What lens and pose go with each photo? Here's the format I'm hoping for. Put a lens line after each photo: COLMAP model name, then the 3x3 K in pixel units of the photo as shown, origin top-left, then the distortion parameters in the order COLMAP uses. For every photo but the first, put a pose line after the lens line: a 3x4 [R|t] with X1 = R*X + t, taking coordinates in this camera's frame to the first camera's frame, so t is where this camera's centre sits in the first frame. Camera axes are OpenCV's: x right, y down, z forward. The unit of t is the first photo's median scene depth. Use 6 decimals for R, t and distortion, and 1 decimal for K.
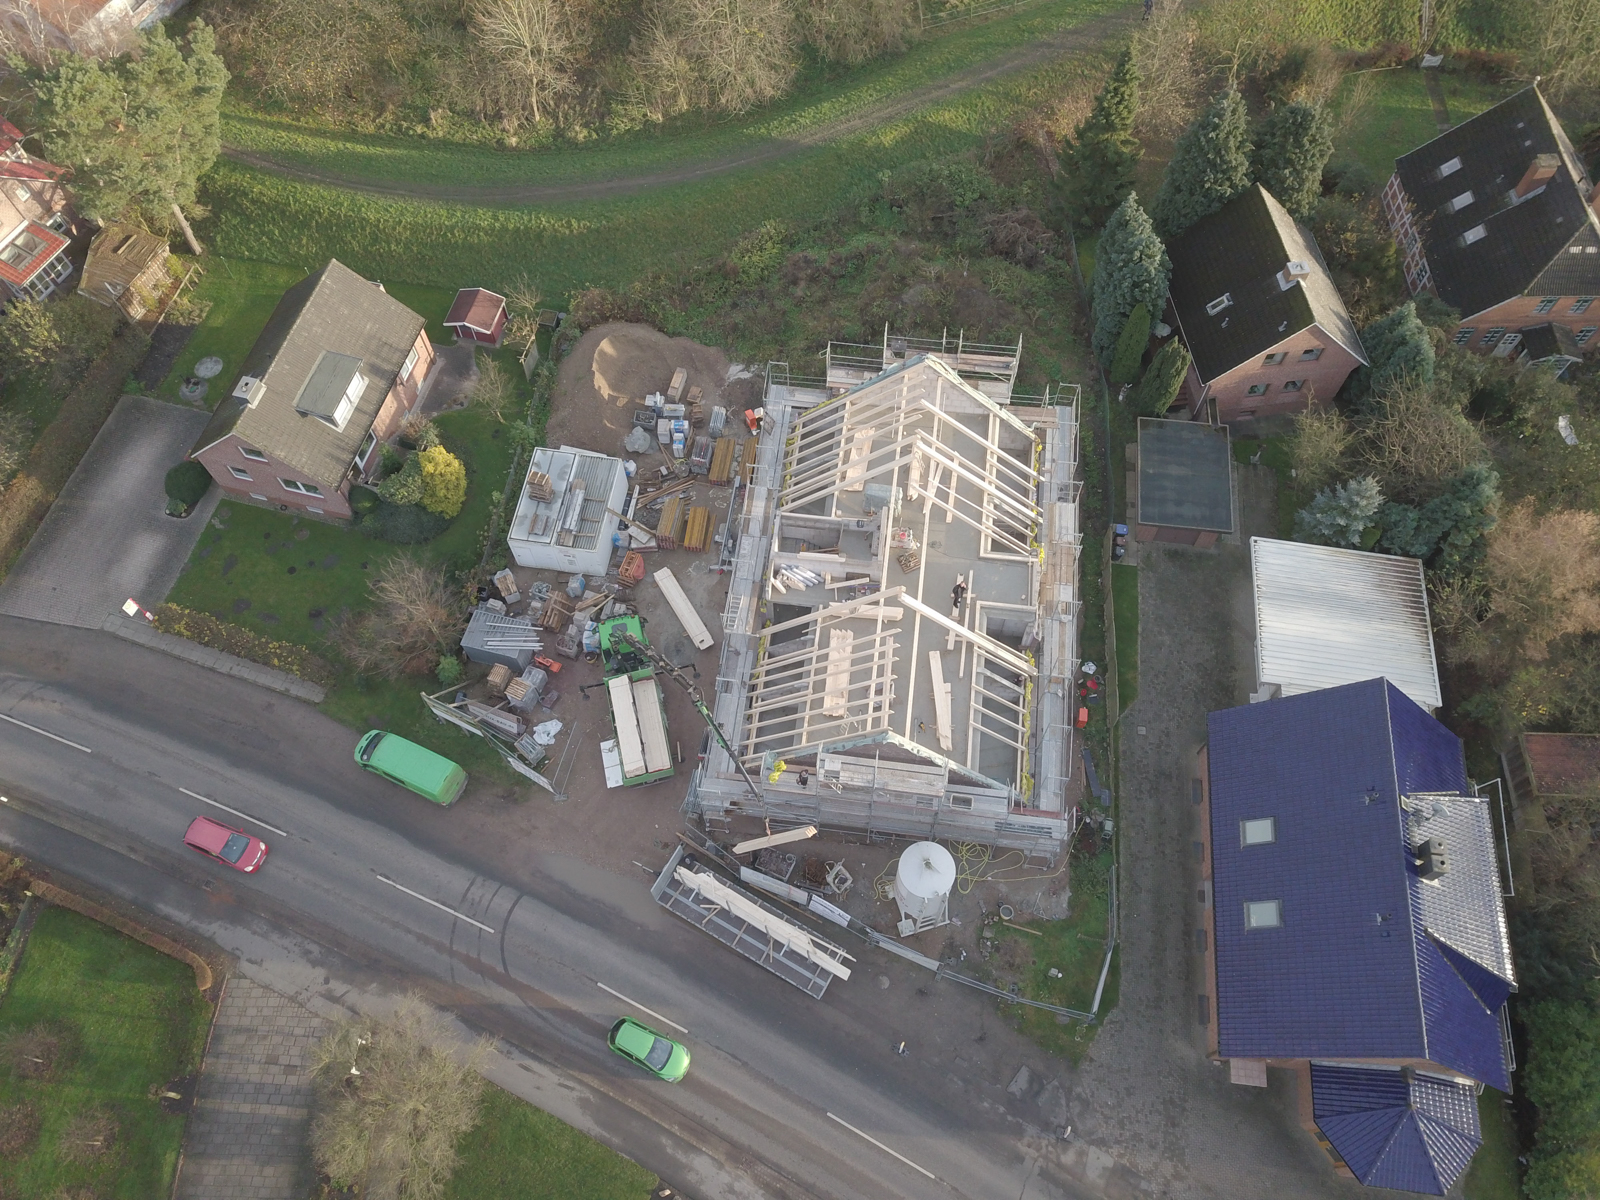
lens RADIAL K [[1219.7, 0, 799.0], [0, 1219.7, 604.2], [0, 0, 1]] dist [-0.004326, 0.012168]
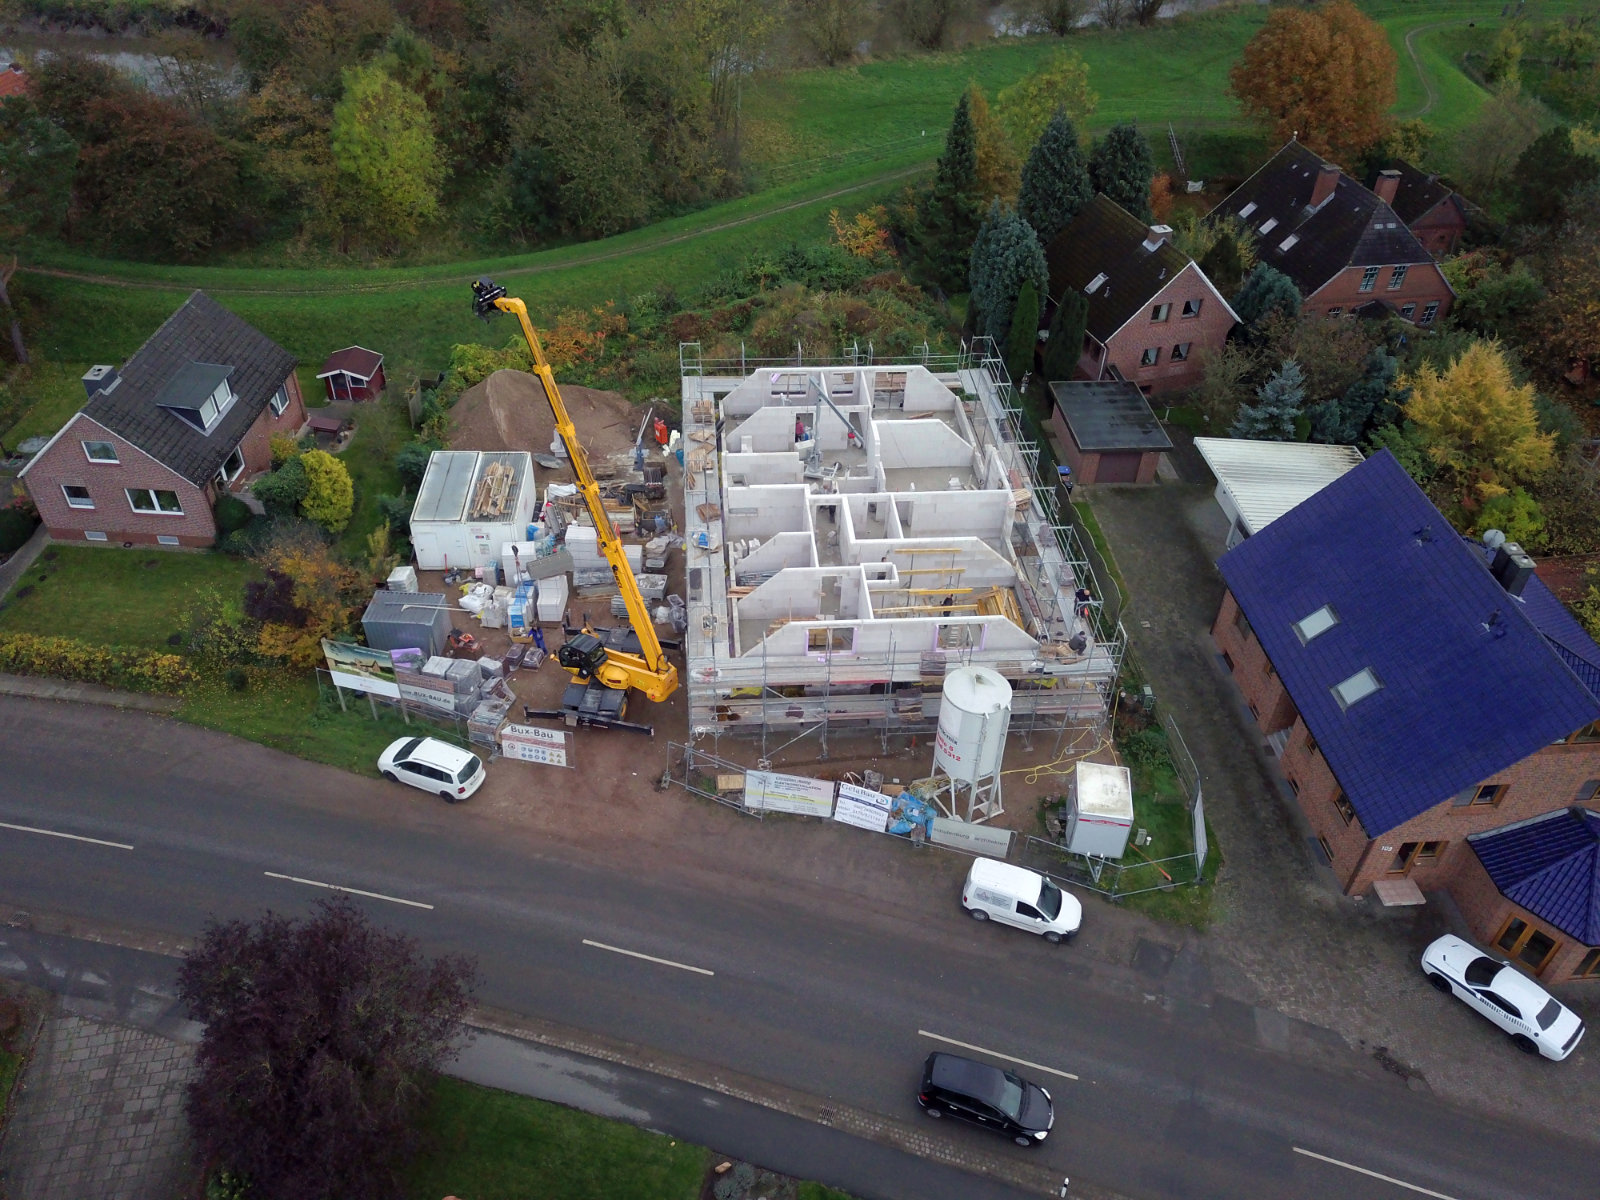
lens RADIAL K [[1223.1, 0, 803.3], [0, 1223.1, 601.2], [0, 0, 1]] dist [0.006139, -0.000240]
pose [[0.977077, -0.099551, 0.188174, -0.135963], [0.164531, 0.914042, -0.370752, 0.373548], [-0.135090, 0.393214, 0.909469, 0.186959]]
